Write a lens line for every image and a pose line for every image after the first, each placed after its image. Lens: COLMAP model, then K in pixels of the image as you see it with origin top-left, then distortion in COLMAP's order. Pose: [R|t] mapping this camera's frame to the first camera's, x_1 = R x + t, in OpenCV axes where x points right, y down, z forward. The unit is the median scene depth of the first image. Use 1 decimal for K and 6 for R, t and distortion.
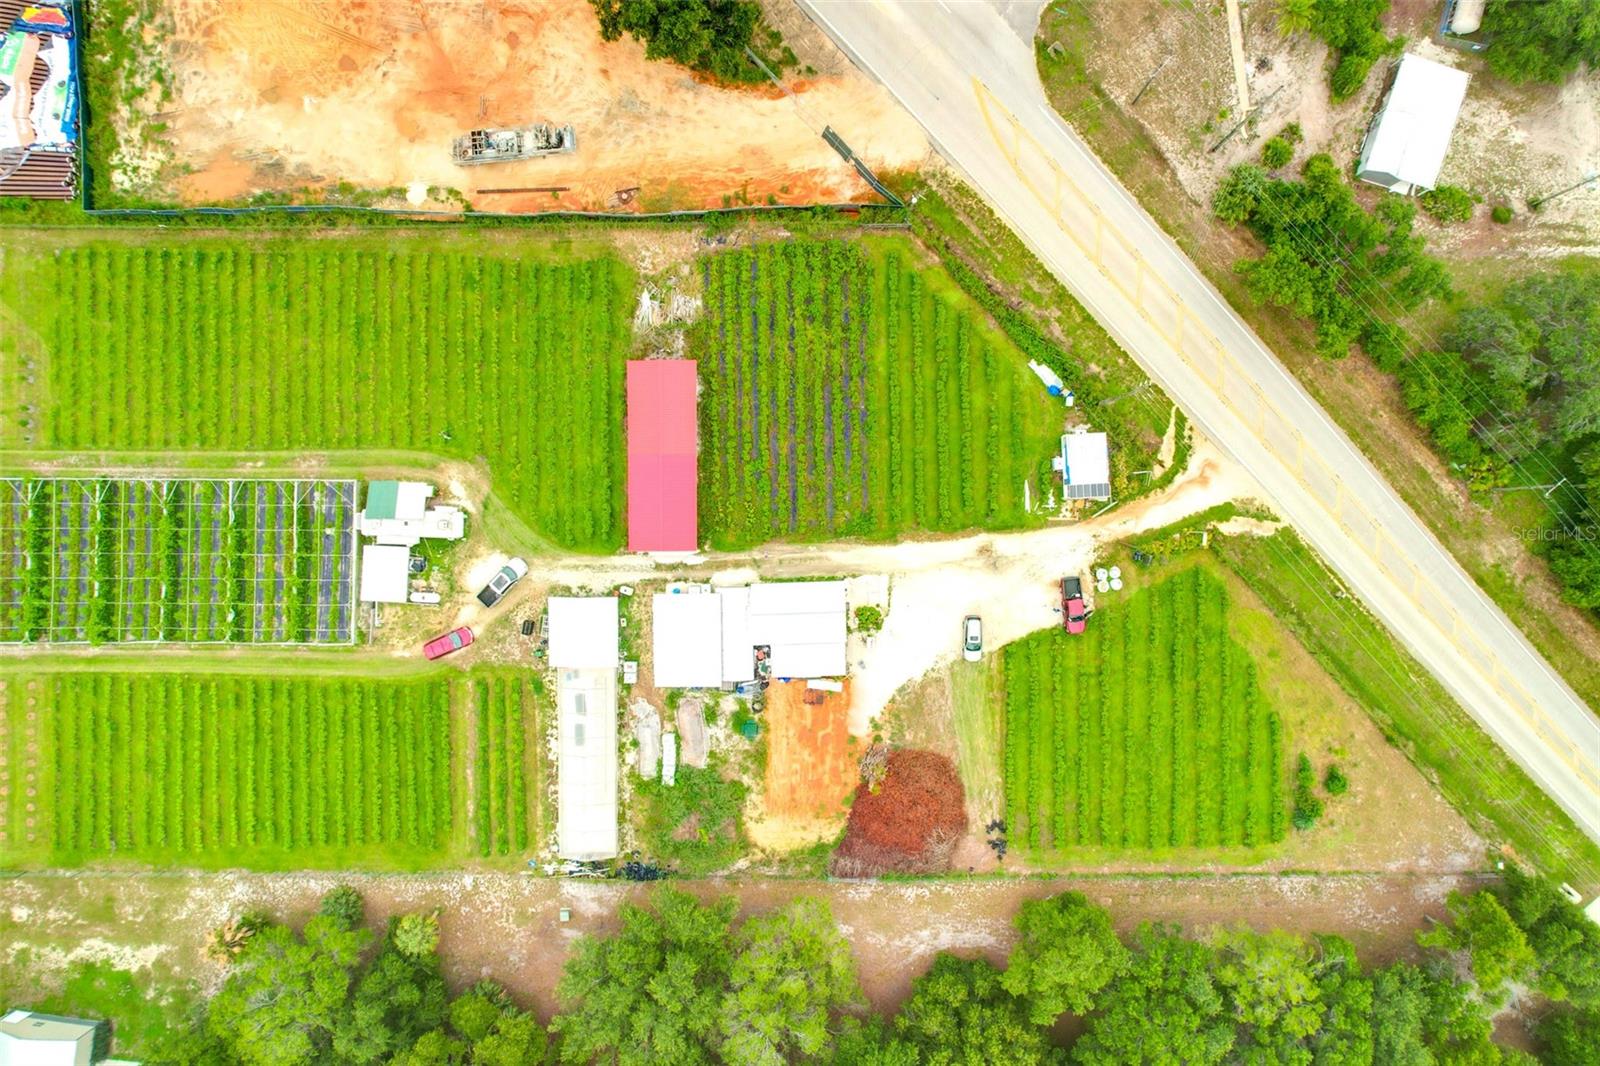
lens RADIAL K [[996.6, 0, 811.6], [0, 996.6, 534.2], [0, 0, 1]] dist [-0.077952, 0.065126]
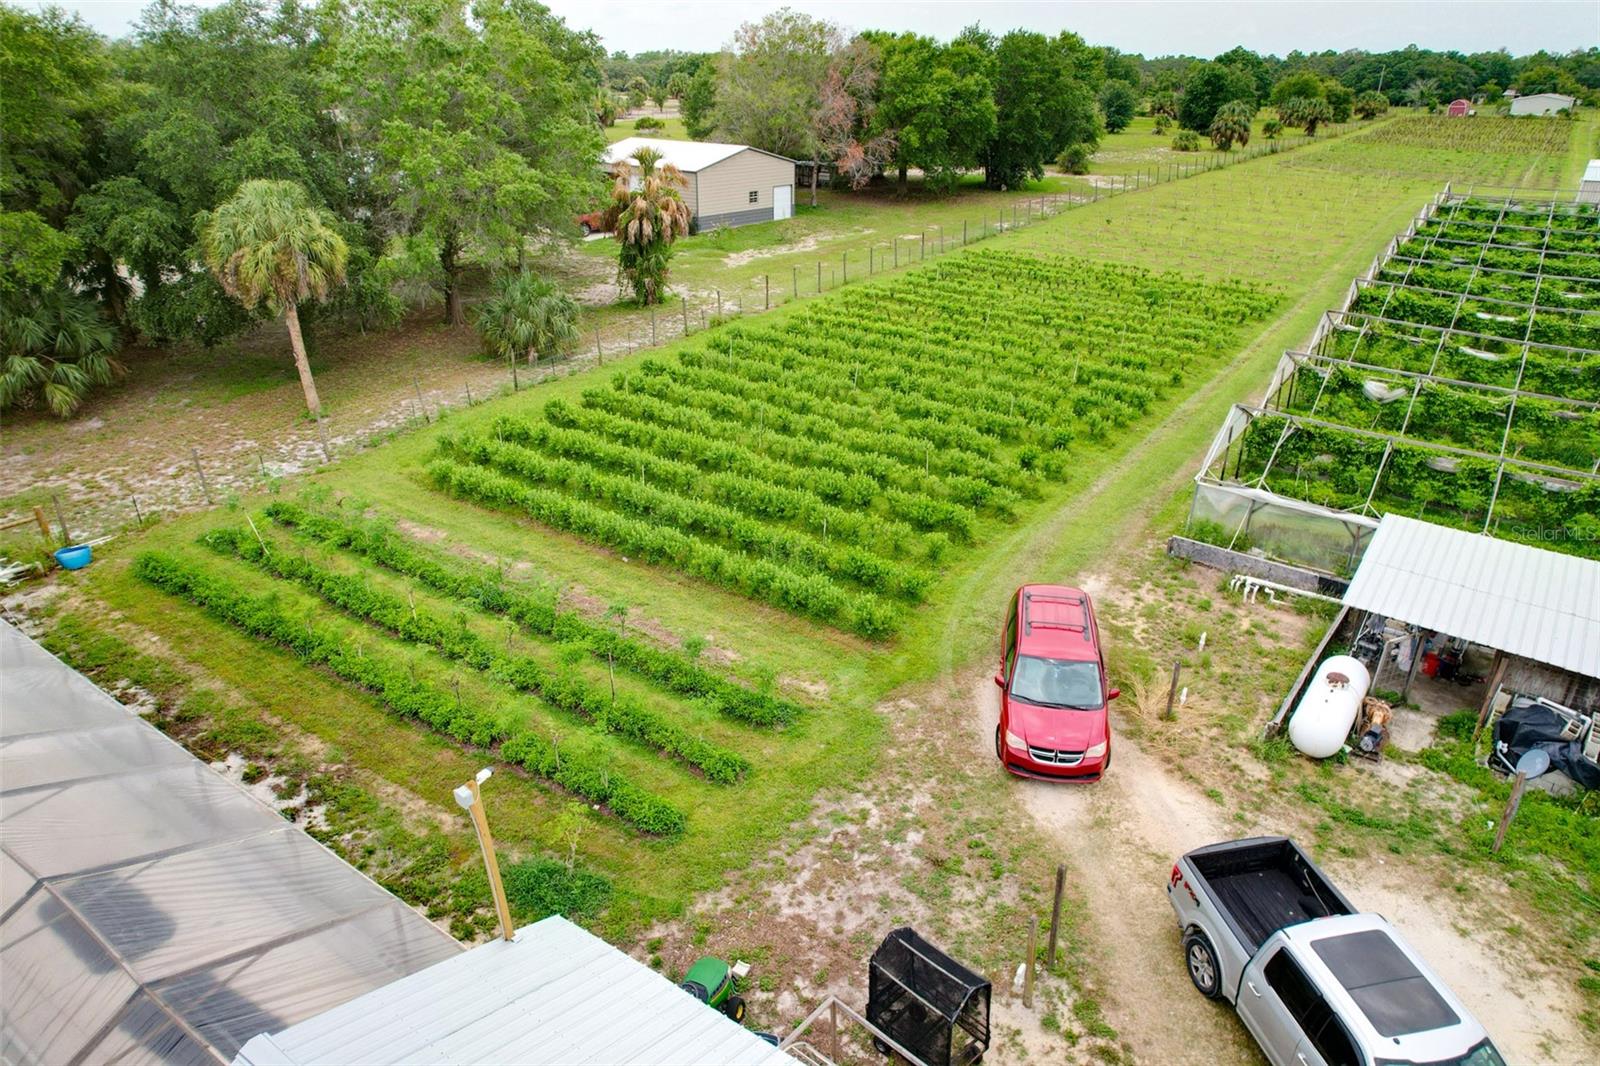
lens RADIAL K [[1032.5, 0, 792.2], [0, 1032.5, 528.2], [0, 0, 1]] dist [-0.085801, 0.074380]
pose [[-0.575488, 0.340247, -0.743671, -0.202487], [-0.817766, -0.248938, 0.518931, 0.057051], [-0.008564, 0.906786, 0.421503, 0.889909]]
